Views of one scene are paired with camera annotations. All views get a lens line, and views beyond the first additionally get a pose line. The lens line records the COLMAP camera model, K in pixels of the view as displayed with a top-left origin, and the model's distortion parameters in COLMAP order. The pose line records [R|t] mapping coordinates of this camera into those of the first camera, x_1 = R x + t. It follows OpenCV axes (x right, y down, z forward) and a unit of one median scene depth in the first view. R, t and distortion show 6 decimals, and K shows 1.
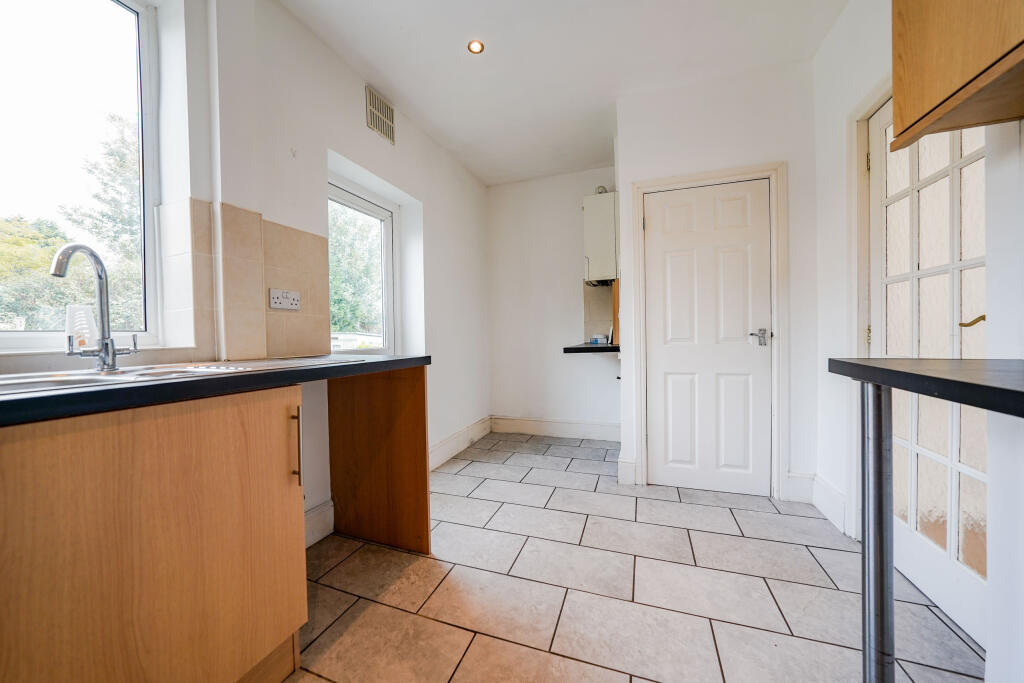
lens RADIAL K [[357.8, 0, 512.3], [0, 357.8, 341.5], [0, 0, 1]] dist [-0.017953, 0.000016]
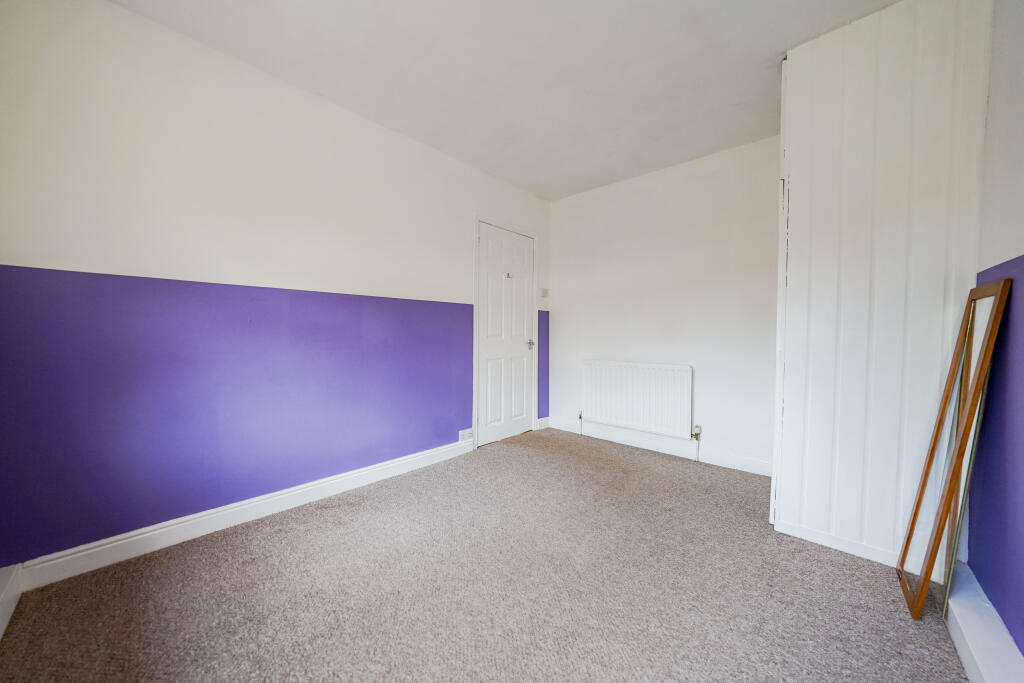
lens RADIAL K [[357.8, 0, 512.3], [0, 357.8, 341.5], [0, 0, 1]] dist [-0.017953, 0.000016]
pose [[0.365114, -0.011034, 0.930898, -0.778582], [0.011723, 0.999905, 0.007254, 0.011318], [-0.930889, 0.008265, 0.365208, 0.415508]]
